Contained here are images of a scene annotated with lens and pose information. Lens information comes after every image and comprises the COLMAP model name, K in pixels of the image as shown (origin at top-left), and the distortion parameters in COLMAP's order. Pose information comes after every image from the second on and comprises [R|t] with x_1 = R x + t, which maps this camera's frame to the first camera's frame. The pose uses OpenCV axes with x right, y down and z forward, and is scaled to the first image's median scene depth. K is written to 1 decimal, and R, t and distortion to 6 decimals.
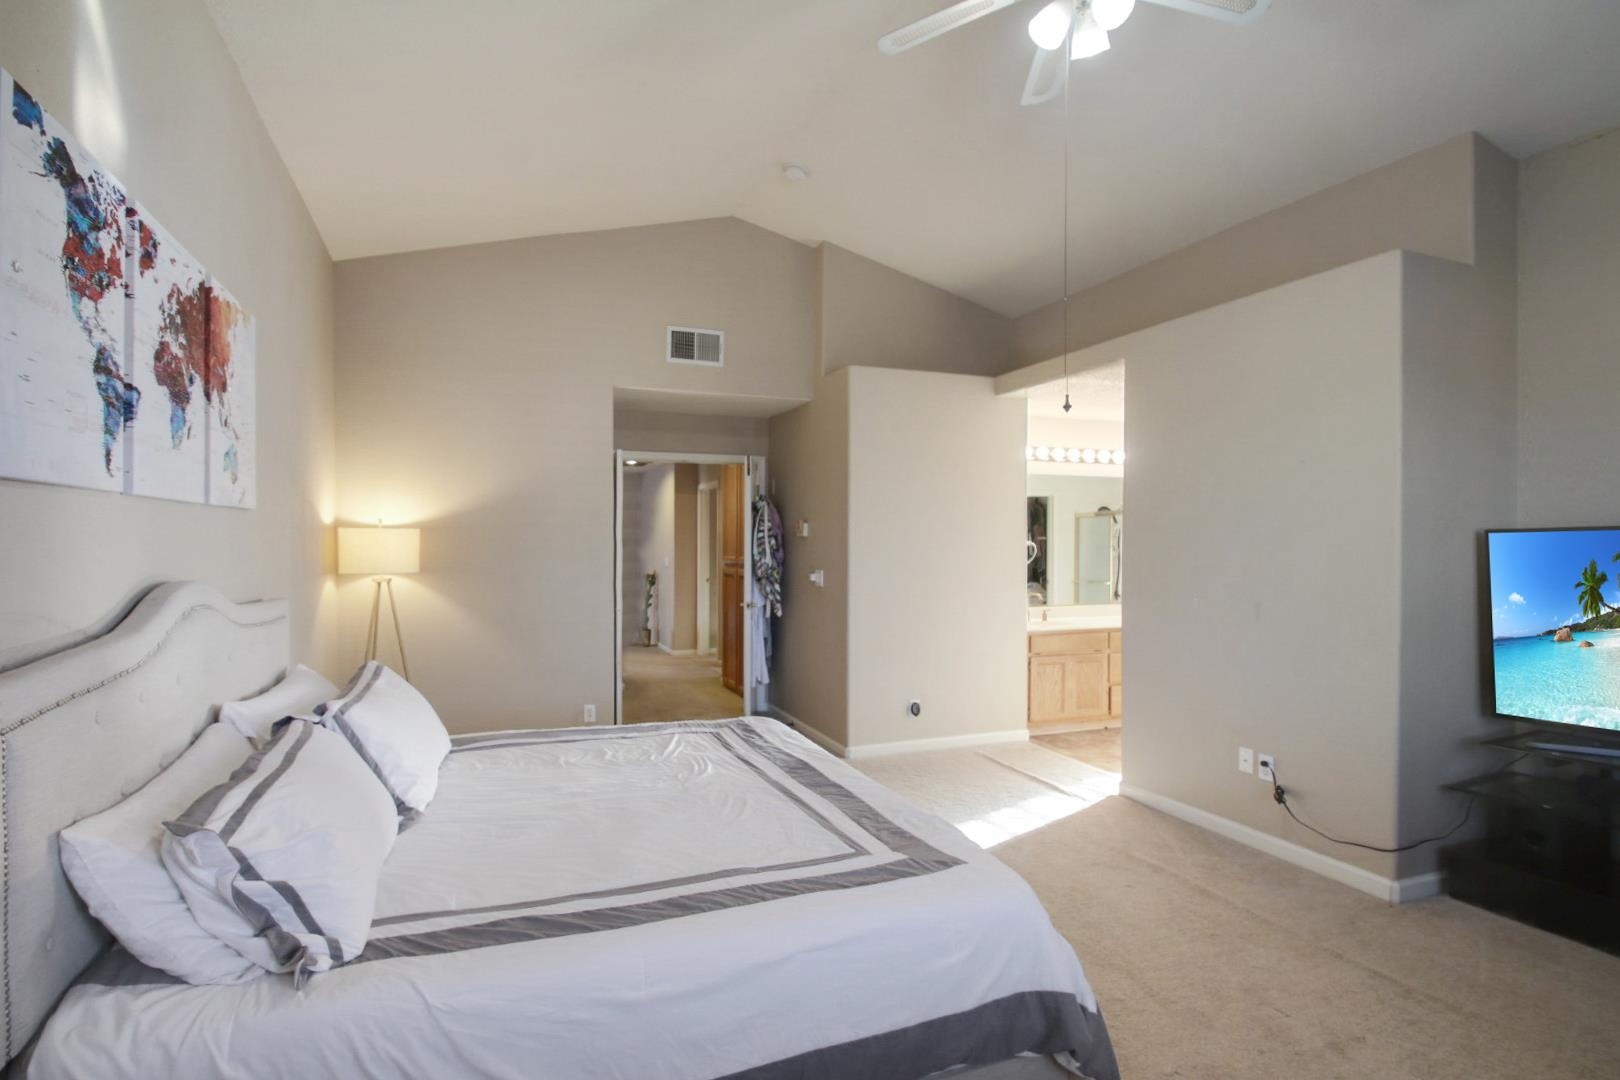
lens RADIAL K [[773.6, 0, 748.1], [0, 773.6, 541.5], [0, 0, 1]] dist [-0.000735, -0.000070]
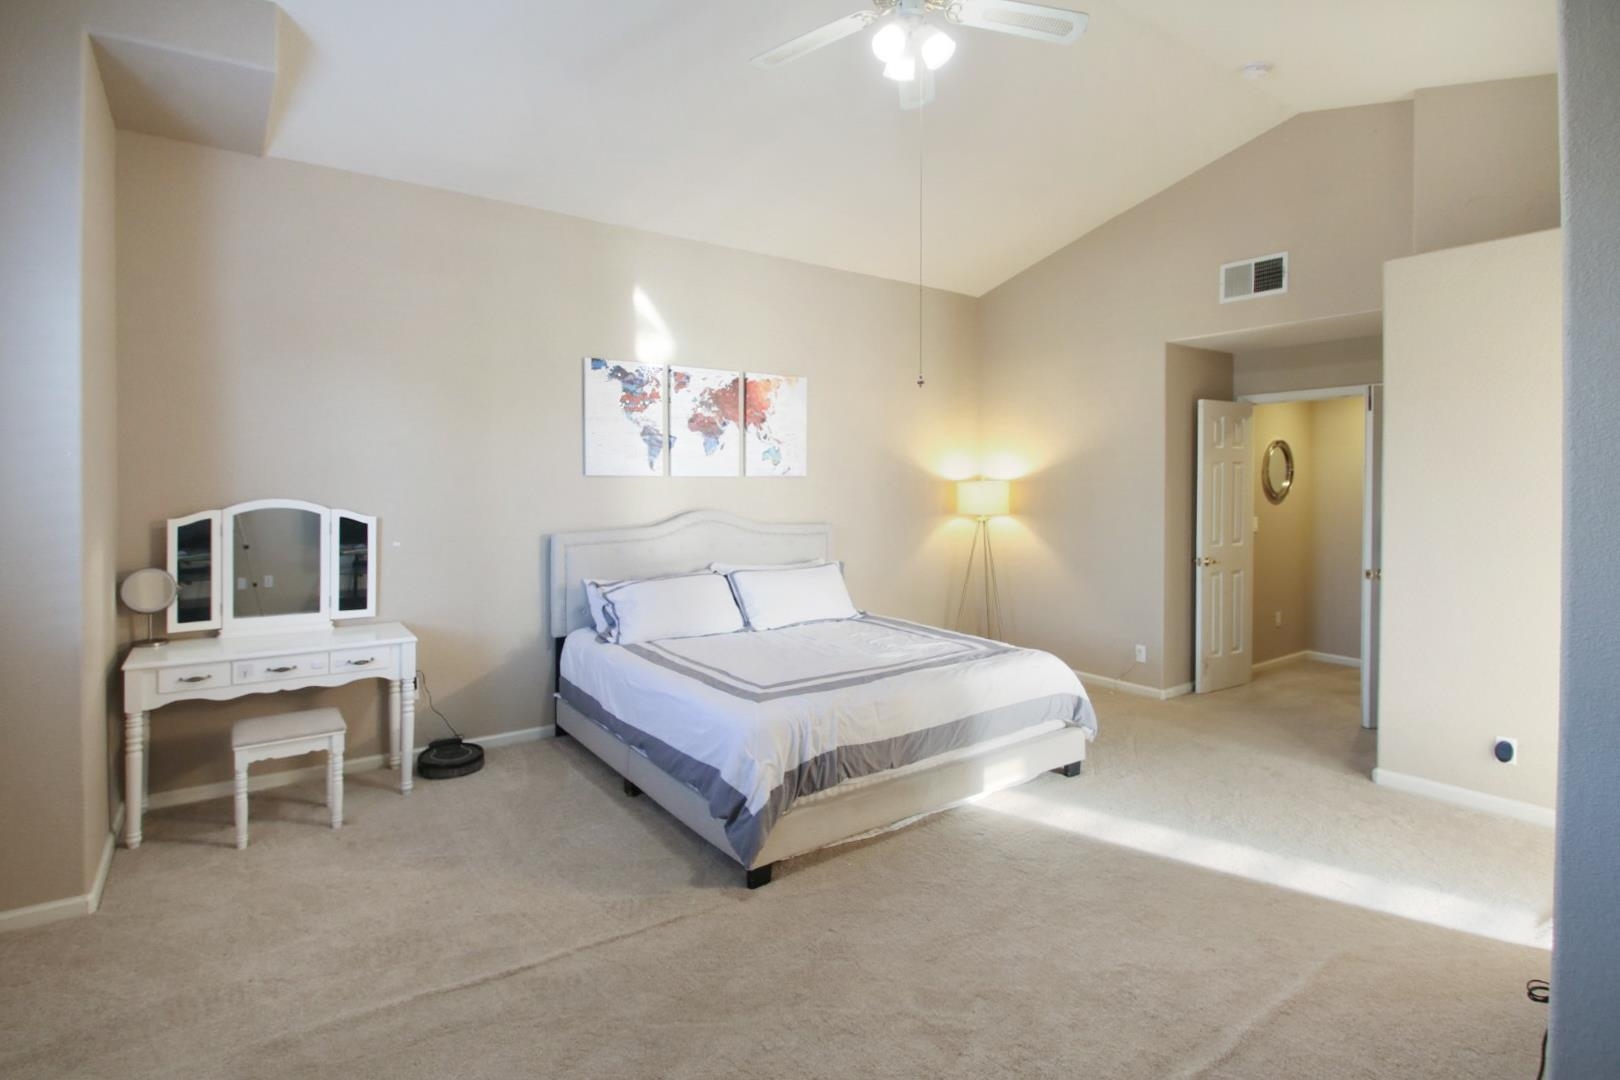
lens RADIAL K [[793.1, 0, 800.1], [0, 793.1, 498.5], [0, 0, 1]] dist [-0.001221, -0.000464]
pose [[0.278596, 0.017088, -0.960256, 1.544886], [0.000678, 0.999838, 0.017989, -0.026653], [0.960408, -0.005663, 0.278539, 0.525599]]
